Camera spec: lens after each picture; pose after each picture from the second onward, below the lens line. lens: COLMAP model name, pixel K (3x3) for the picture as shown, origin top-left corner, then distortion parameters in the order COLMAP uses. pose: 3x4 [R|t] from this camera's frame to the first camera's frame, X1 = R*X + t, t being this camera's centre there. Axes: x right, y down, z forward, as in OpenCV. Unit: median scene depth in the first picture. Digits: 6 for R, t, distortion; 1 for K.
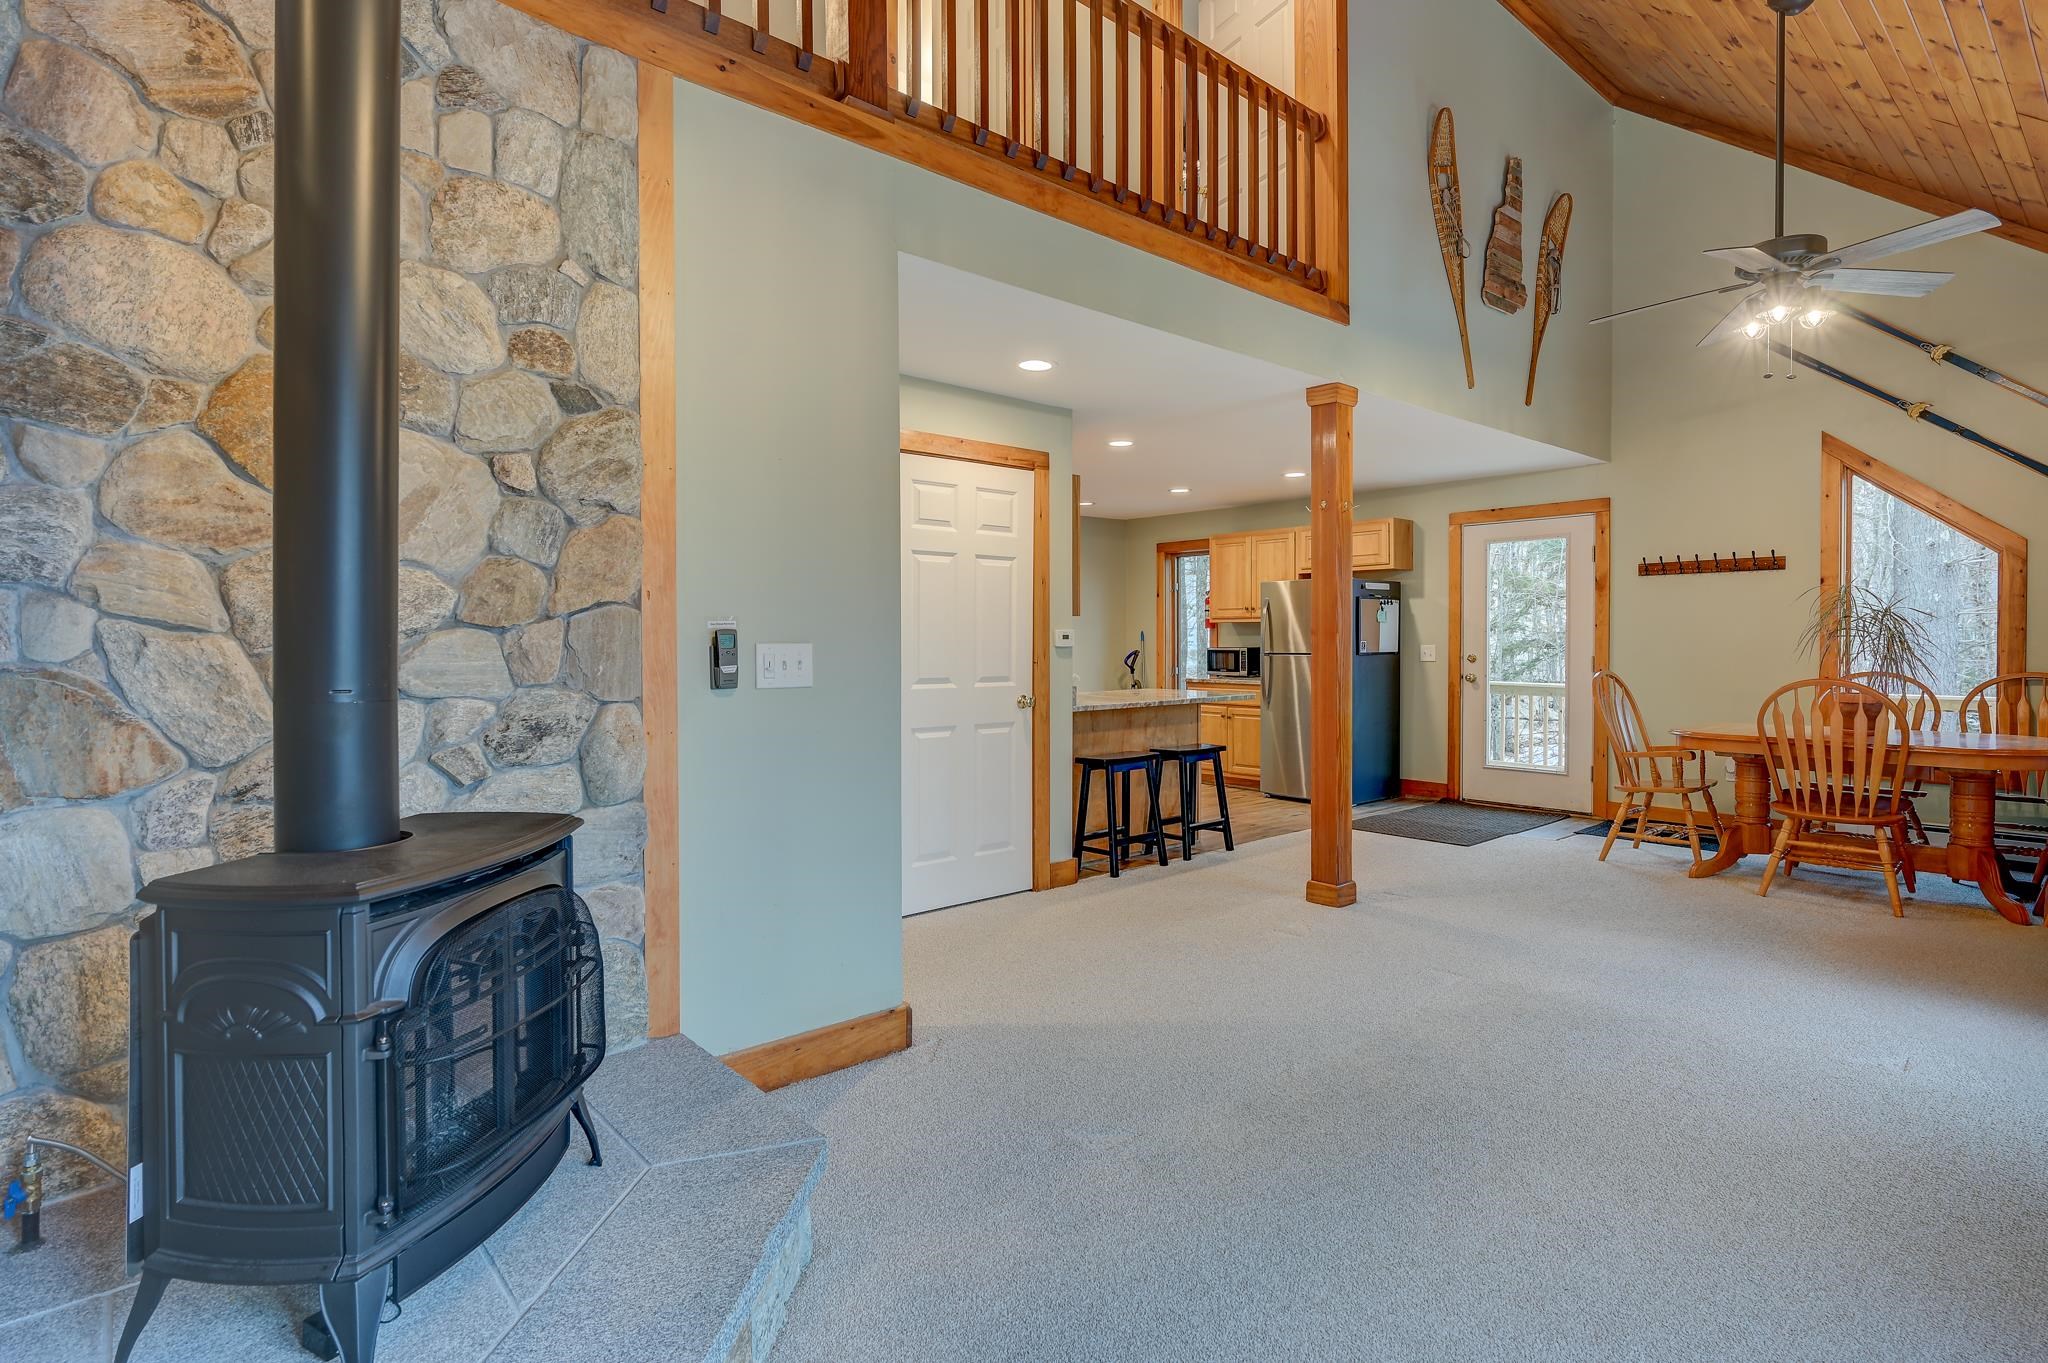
lens RADIAL K [[1061.6, 0, 1071.7], [0, 1061.6, 652.2], [0, 0, 1]] dist [0.016185, 0.001057]
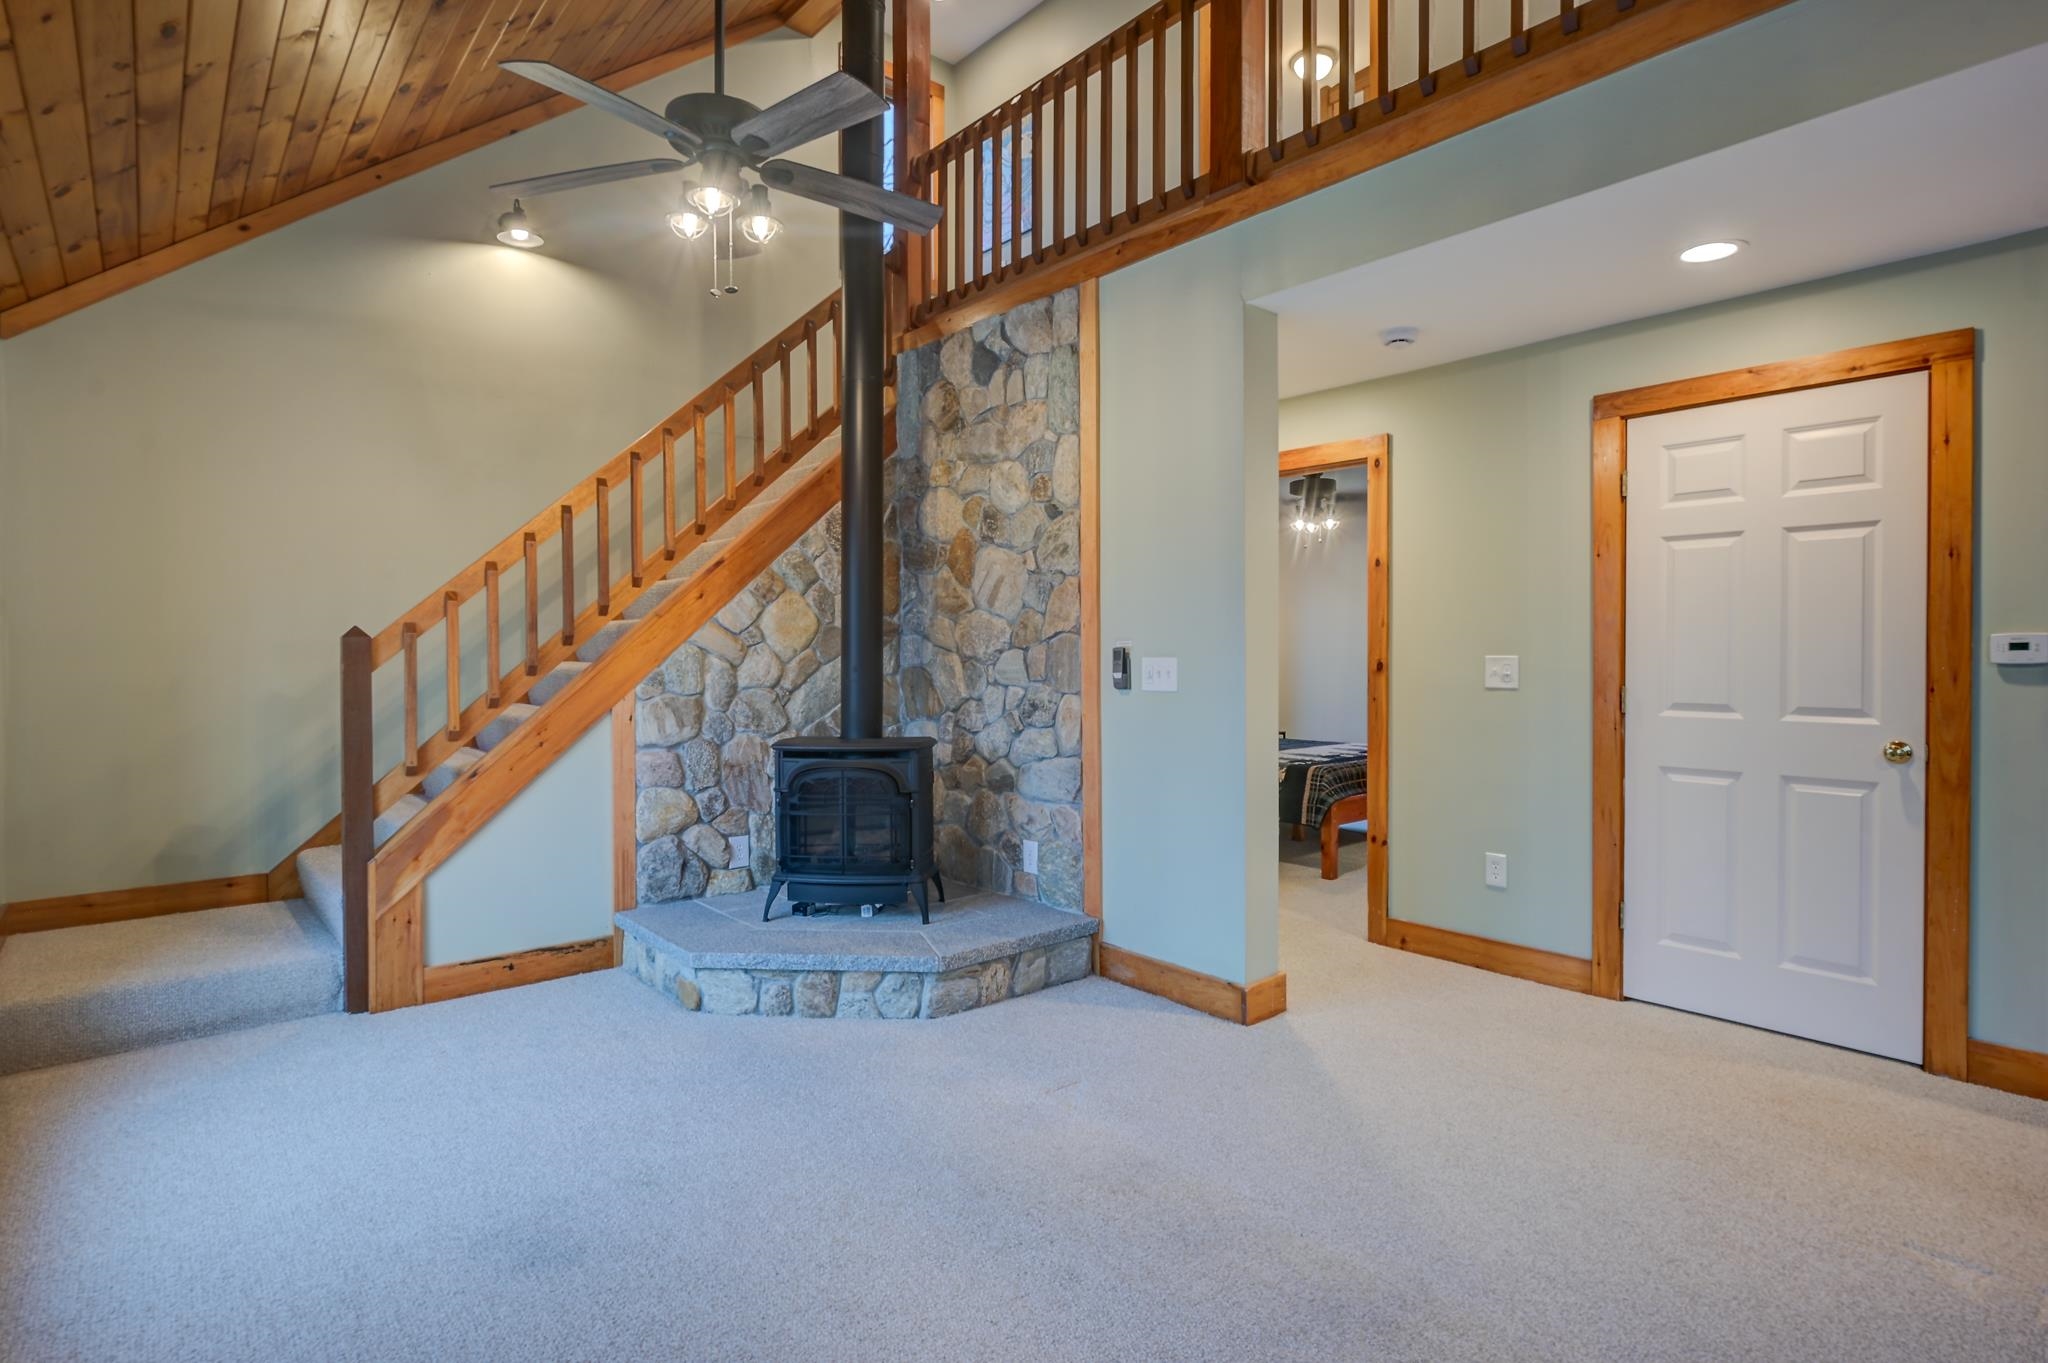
lens RADIAL K [[1061.6, 0, 1026.6], [0, 1061.6, 668.5], [0, 0, 1]] dist [0.016185, 0.001057]
pose [[-0.059824, 0.017053, -0.998063, 1.164500], [-0.006474, 0.999826, 0.017471, -0.018258], [0.998188, 0.007507, -0.059703, 1.023508]]
